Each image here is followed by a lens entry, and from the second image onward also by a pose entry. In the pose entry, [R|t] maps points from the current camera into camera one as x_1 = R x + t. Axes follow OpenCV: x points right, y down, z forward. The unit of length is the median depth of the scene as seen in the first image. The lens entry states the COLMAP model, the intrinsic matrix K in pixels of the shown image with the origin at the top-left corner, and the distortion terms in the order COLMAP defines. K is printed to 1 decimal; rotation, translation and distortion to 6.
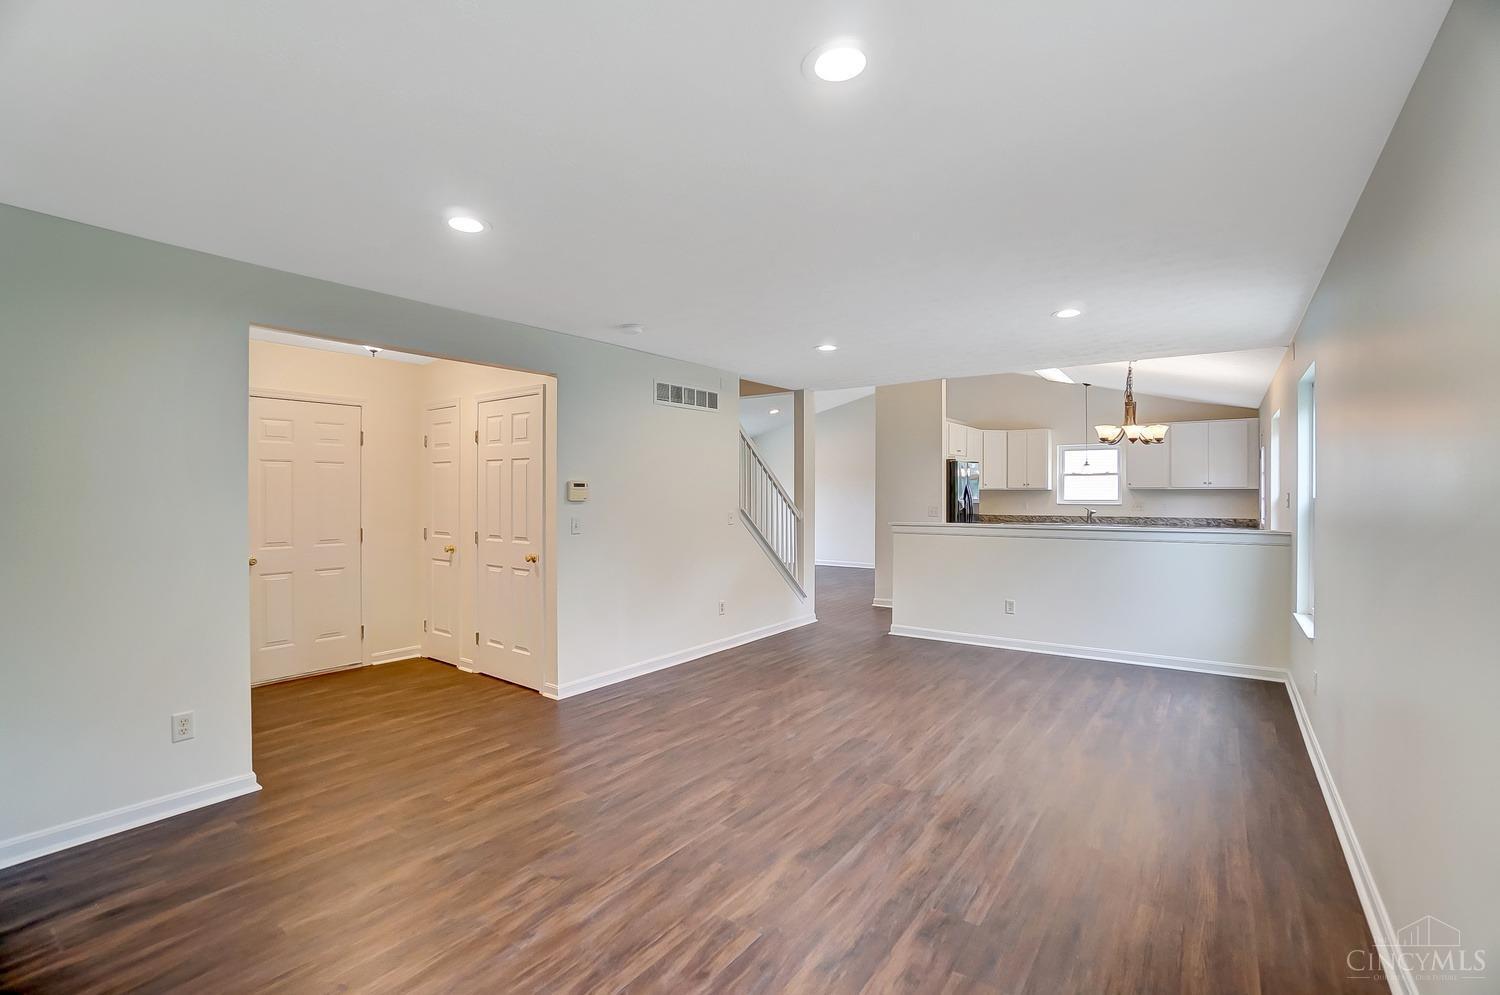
lens RADIAL K [[694.1, 0, 765.0], [0, 694.1, 484.3], [0, 0, 1]] dist [-0.010199, 0.000319]
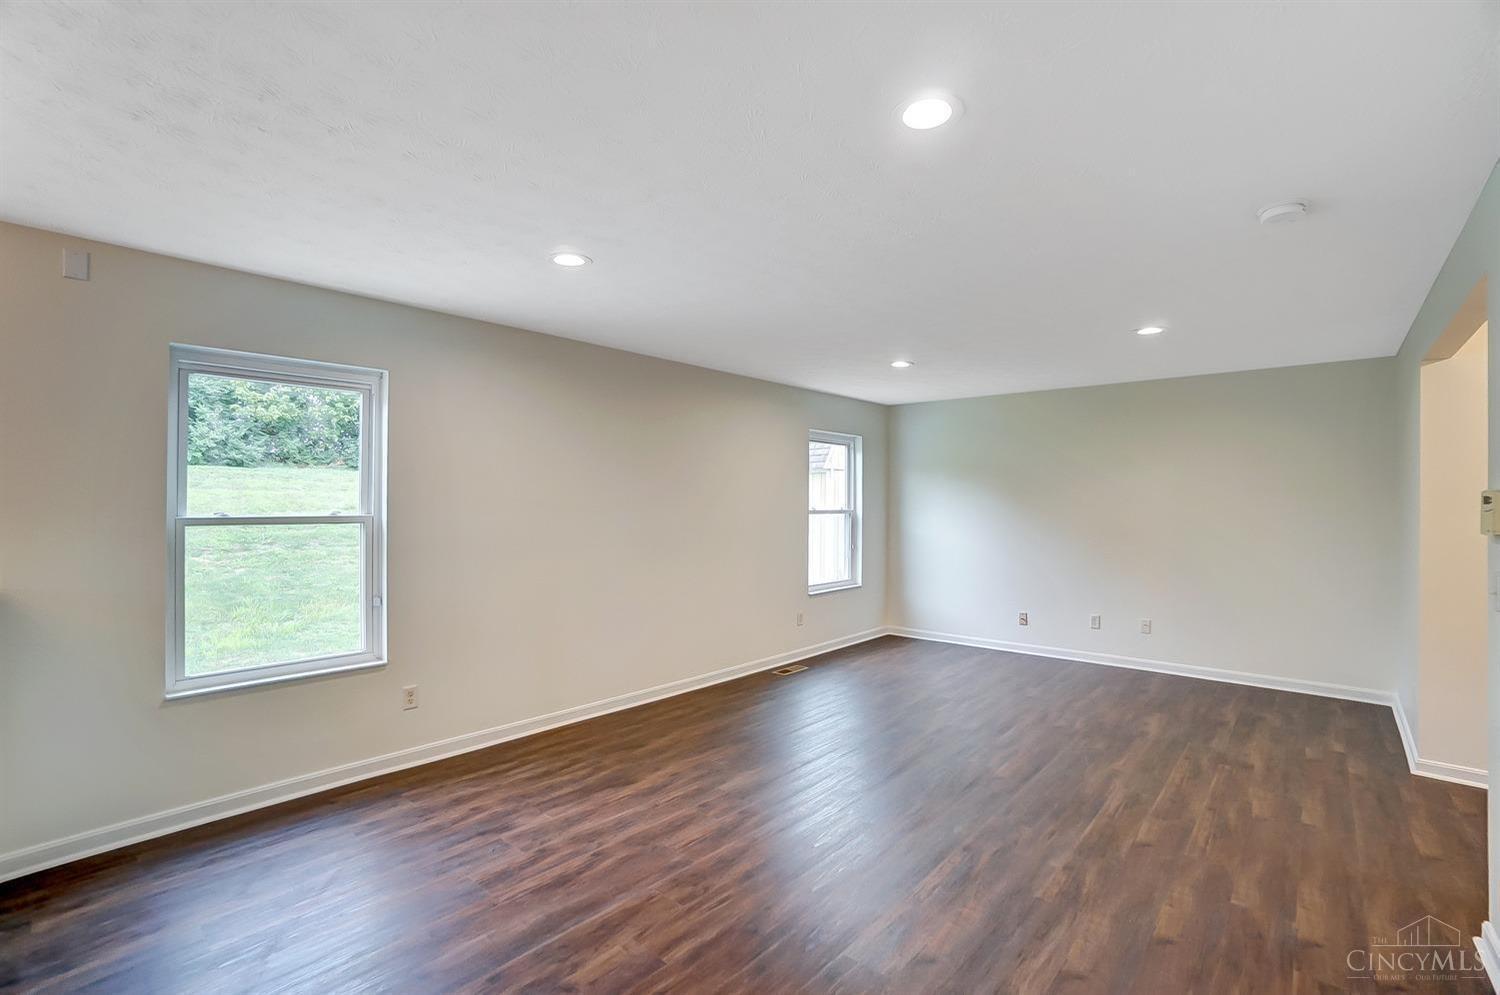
lens RADIAL K [[685.2, 0, 750.9], [0, 685.2, 490.2], [0, 0, 1]] dist [-0.034699, 0.017590]
pose [[-0.992894, -0.006864, 0.118808, 0.182007], [-0.009771, 0.999666, -0.023907, 0.006589], [-0.118604, -0.024898, -0.992629, 1.813045]]
